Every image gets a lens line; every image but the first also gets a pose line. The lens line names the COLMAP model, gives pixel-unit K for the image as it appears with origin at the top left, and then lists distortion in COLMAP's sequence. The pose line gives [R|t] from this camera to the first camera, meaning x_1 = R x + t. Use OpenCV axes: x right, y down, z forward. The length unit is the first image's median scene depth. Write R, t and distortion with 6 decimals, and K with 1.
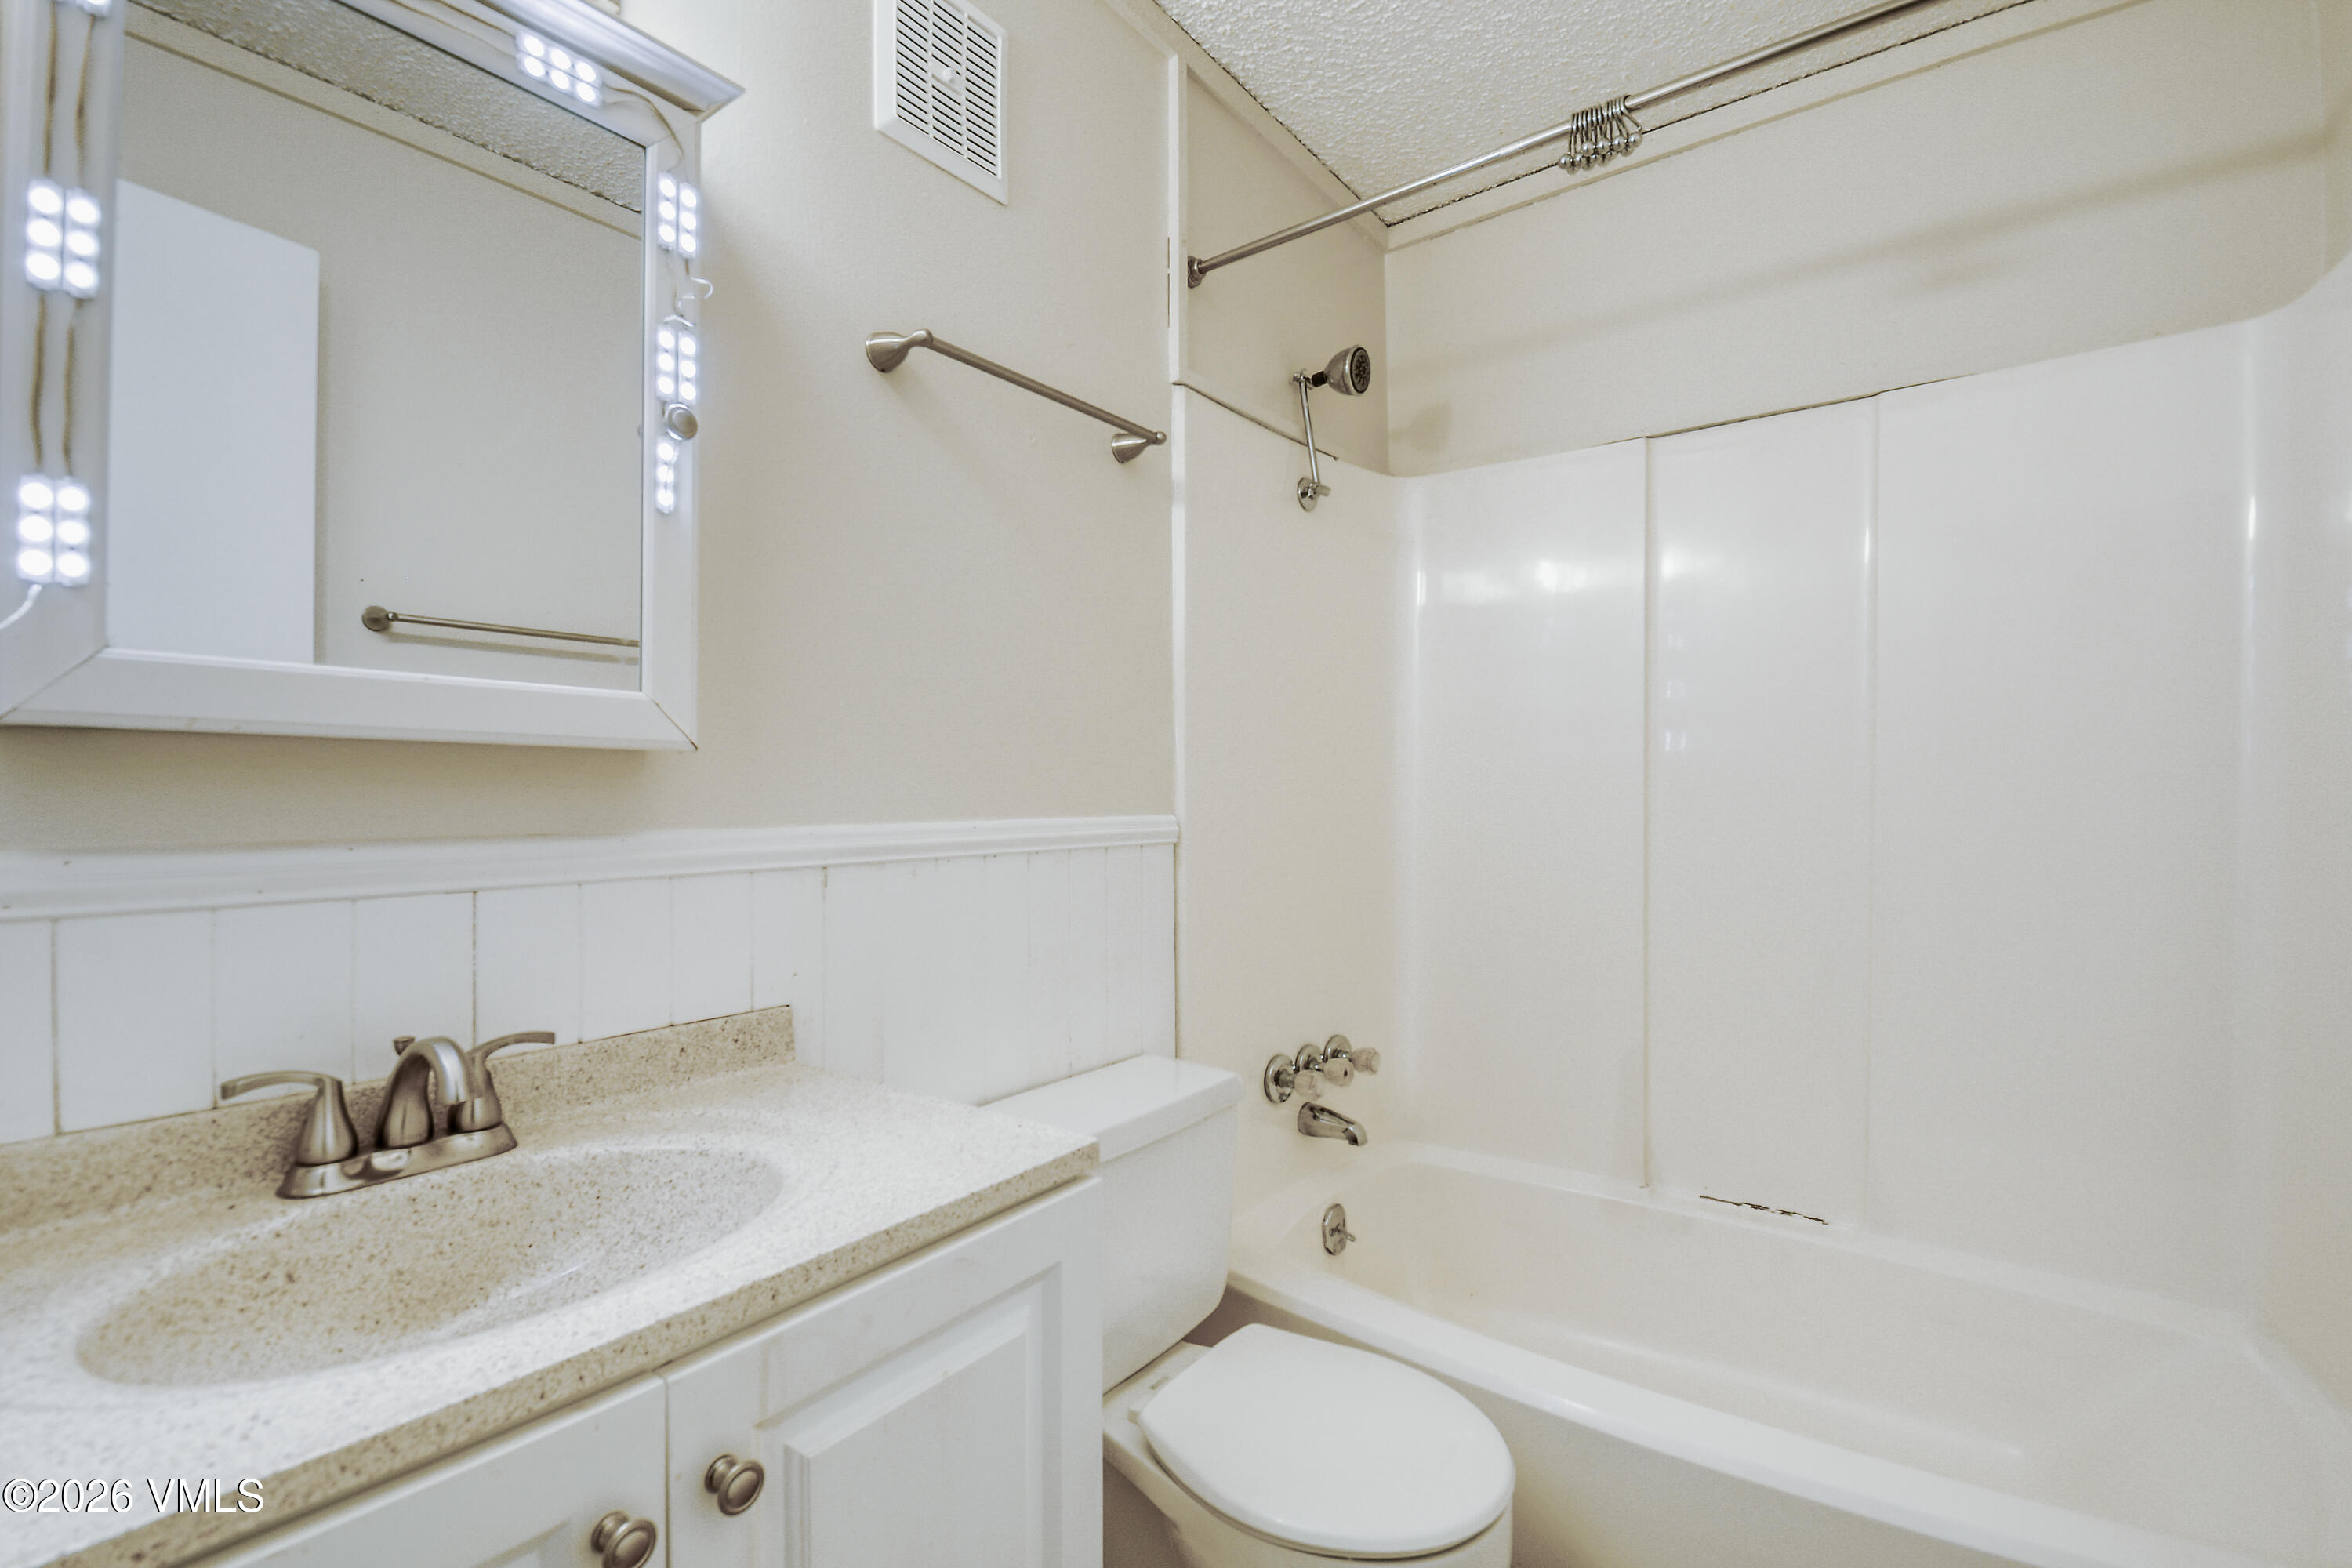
lens RADIAL K [[1058.6, 0, 1176.0], [0, 1058.6, 784.0], [0, 0, 1]] dist [-0.000297, -0.025841]
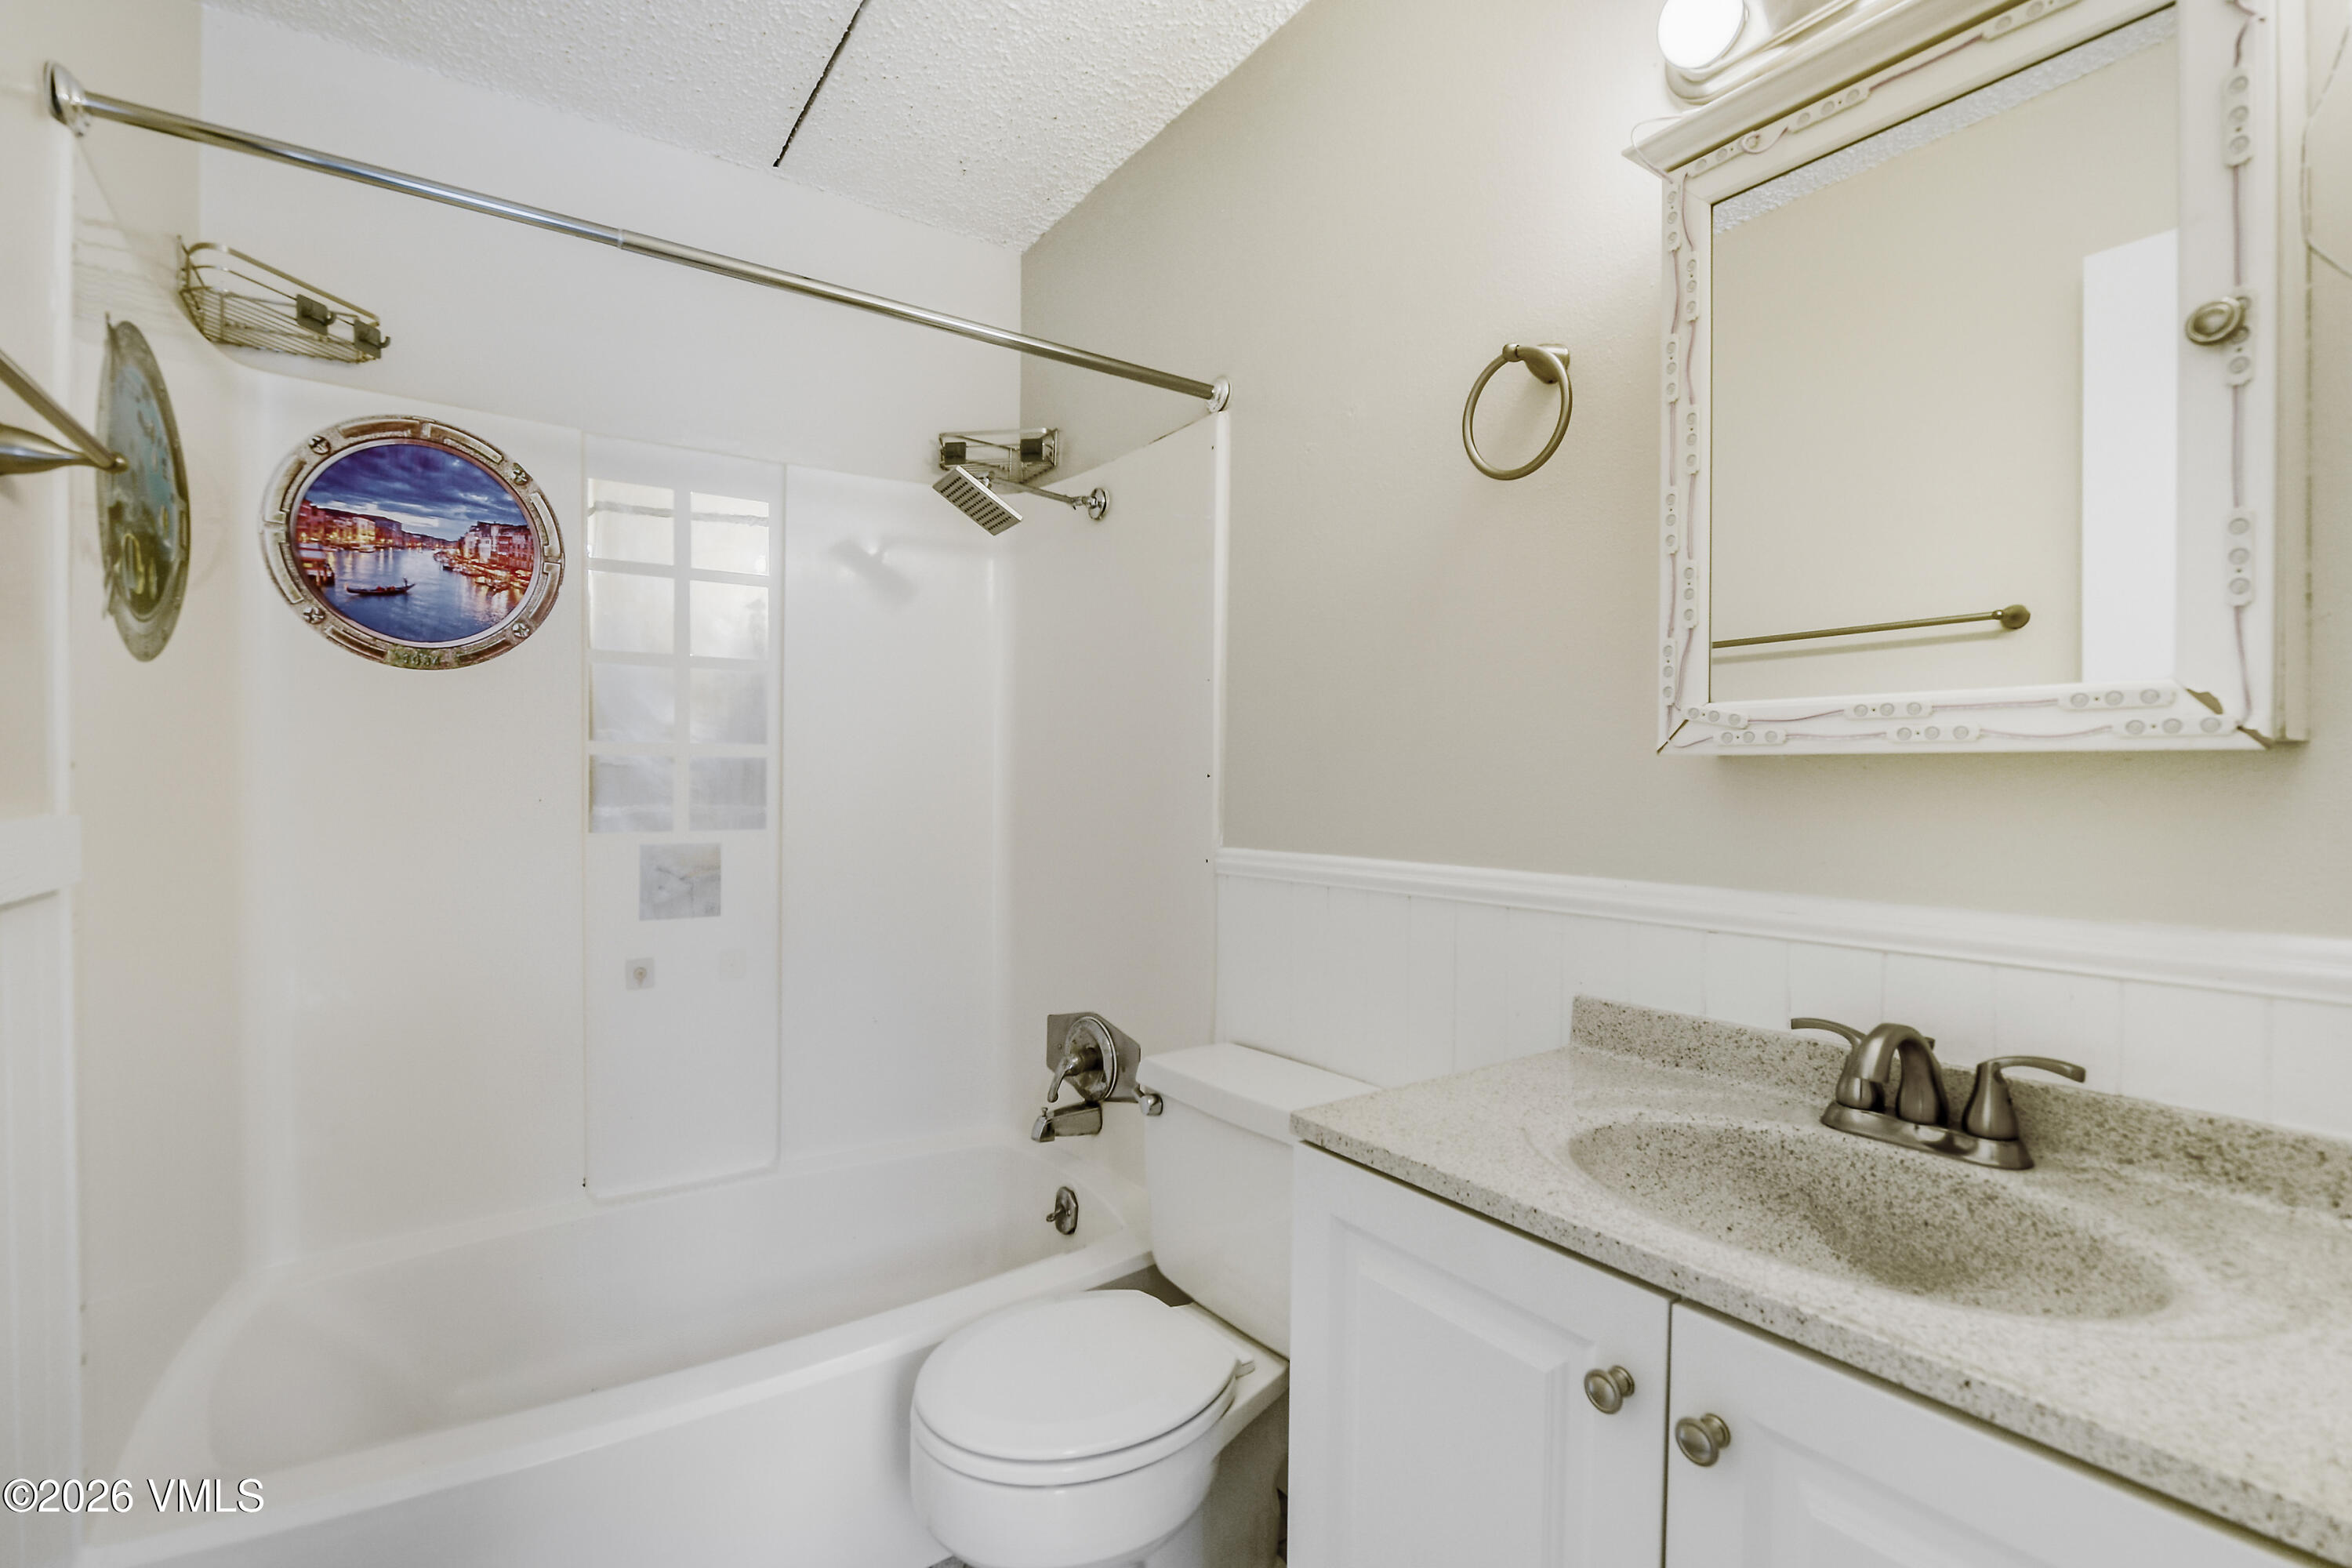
lens RADIAL K [[1058.6, 0, 1176.0], [0, 1058.6, 784.0], [0, 0, 1]] dist [-0.000297, -0.025841]
pose [[-0.304685, 0.013976, -0.952351, 0.599618], [0.011419, 0.999874, 0.011020, -0.037393], [0.952385, -0.007517, -0.304806, 0.629193]]
